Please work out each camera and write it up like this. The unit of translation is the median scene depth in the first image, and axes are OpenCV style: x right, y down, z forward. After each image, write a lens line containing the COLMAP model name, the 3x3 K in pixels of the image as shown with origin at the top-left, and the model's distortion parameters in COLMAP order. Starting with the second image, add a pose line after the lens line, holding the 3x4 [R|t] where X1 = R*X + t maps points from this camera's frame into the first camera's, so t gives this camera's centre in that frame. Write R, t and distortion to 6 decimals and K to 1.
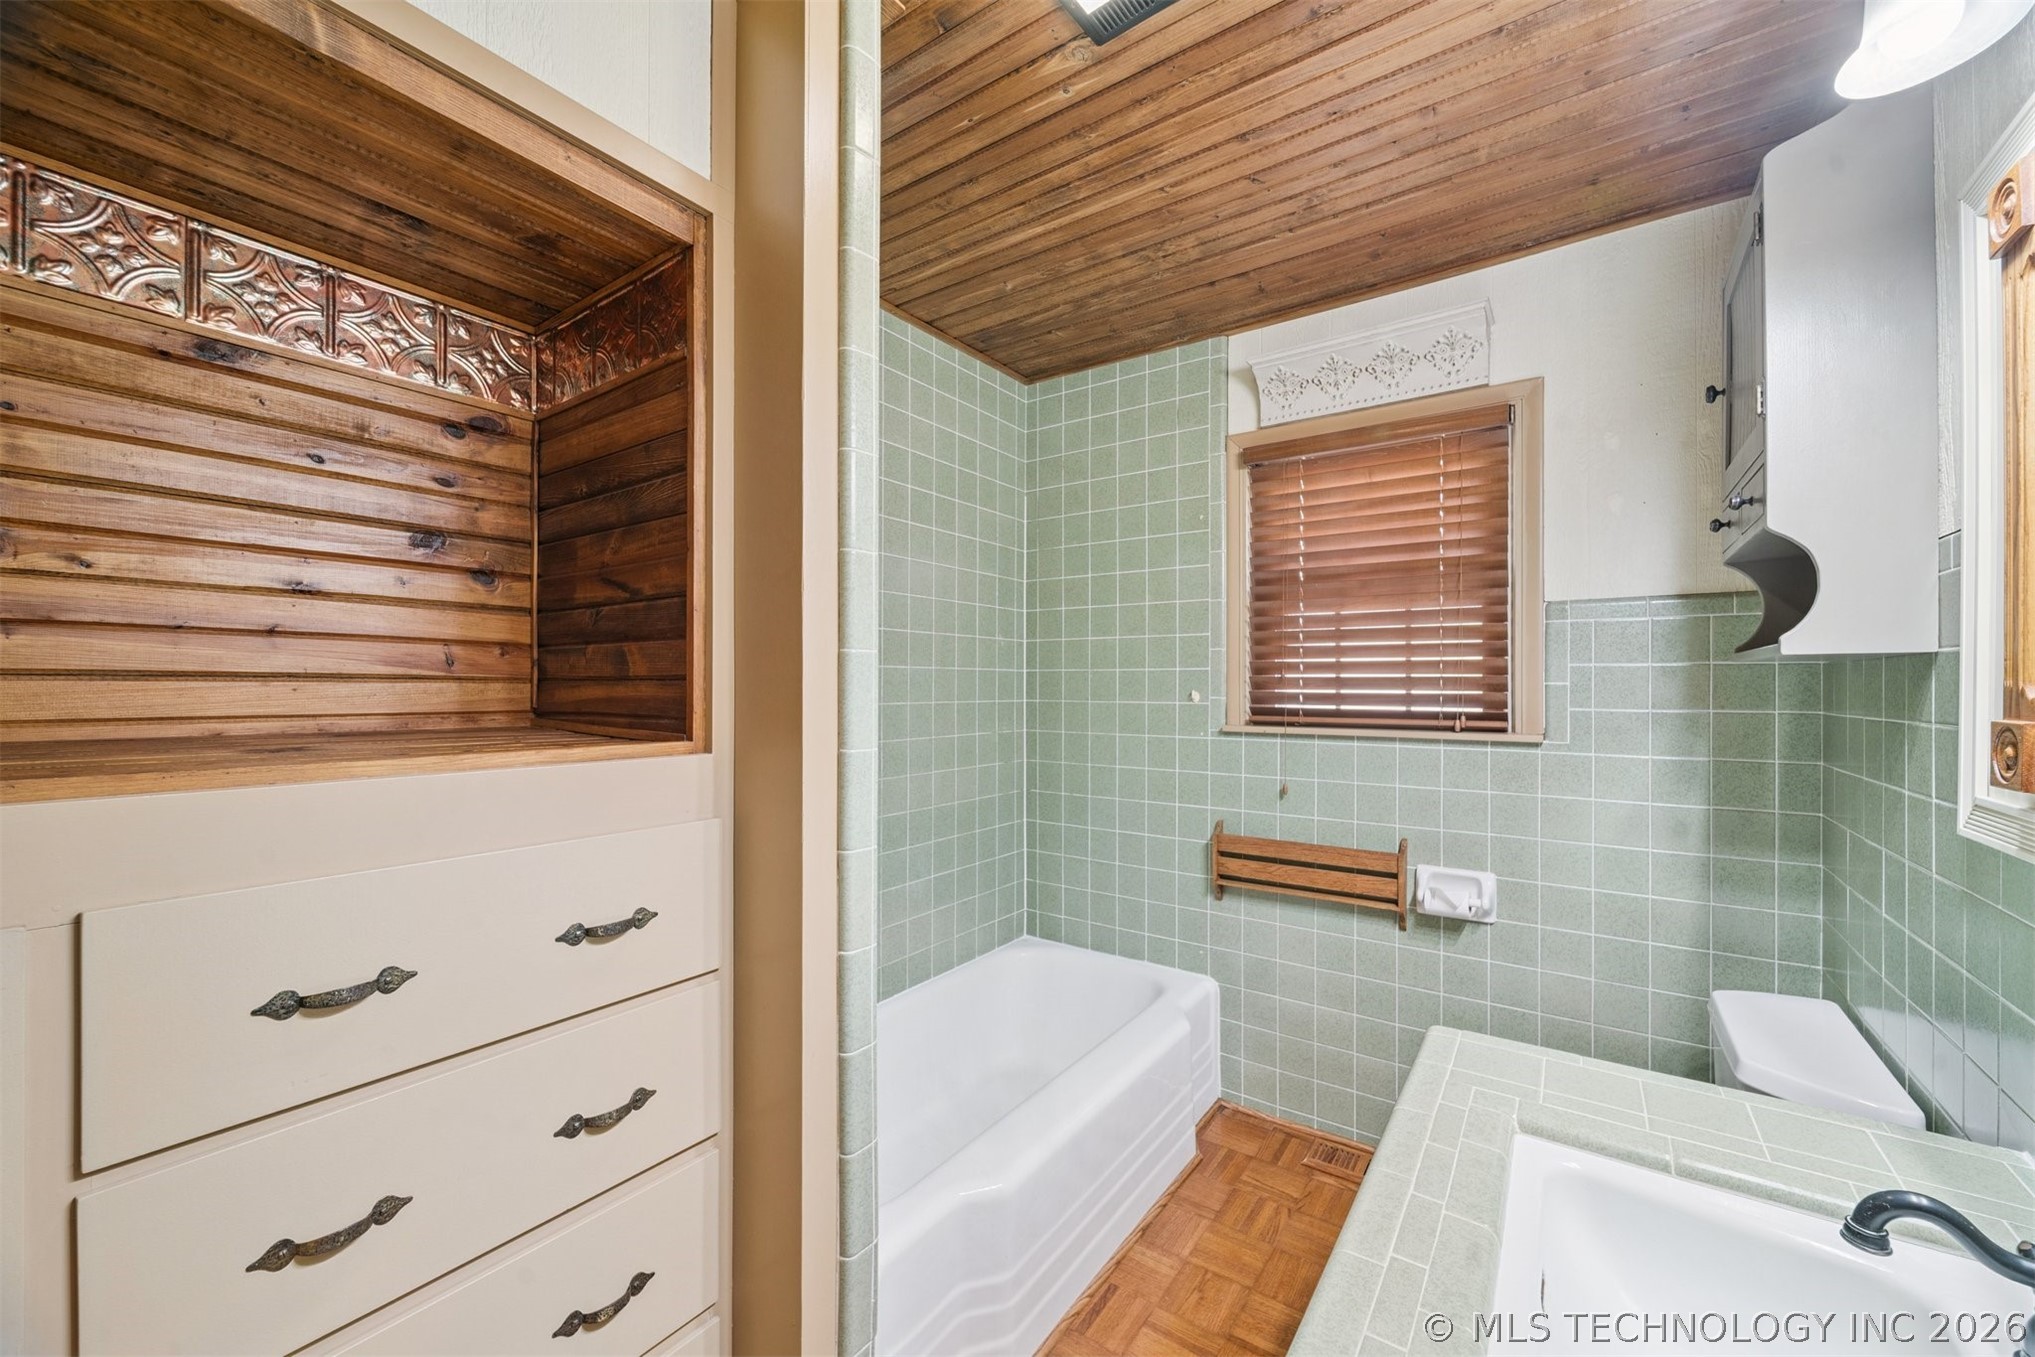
lens RADIAL K [[782.2, 0, 1021.5], [0, 782.2, 684.2], [0, 0, 1]] dist [0.000648, -0.000747]
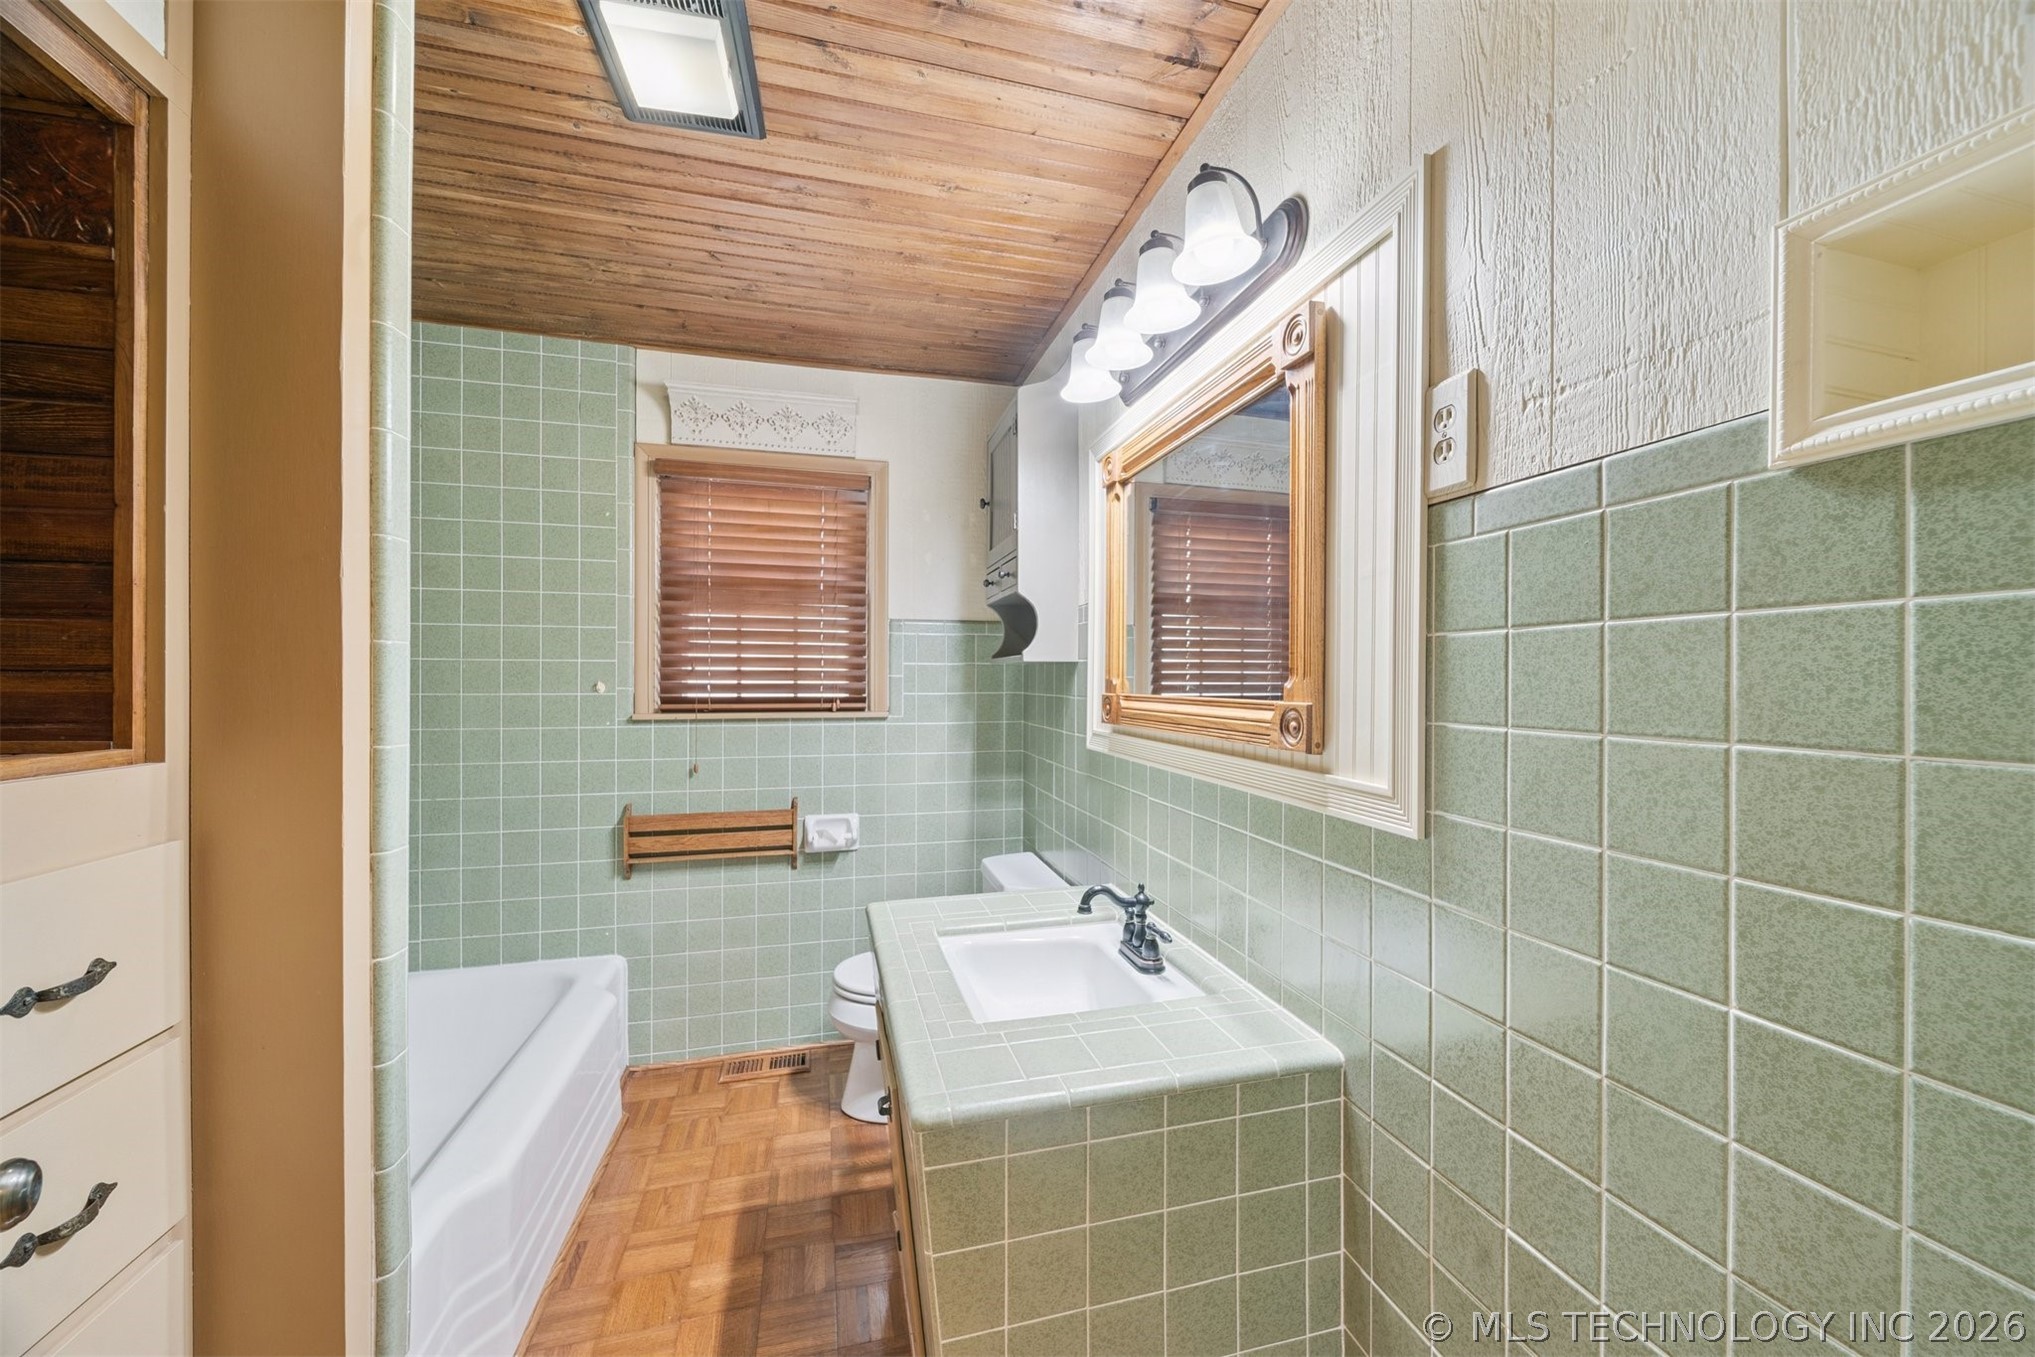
lens RADIAL K [[782.2, 0, 1027.9], [0, 782.2, 678.5], [0, 0, 1]] dist [0.000648, -0.000747]
pose [[0.648723, -0.001152, 0.761023, -0.250646], [-0.002951, 0.999988, 0.004030, -0.002440], [-0.761019, -0.004860, 0.648712, -0.122639]]
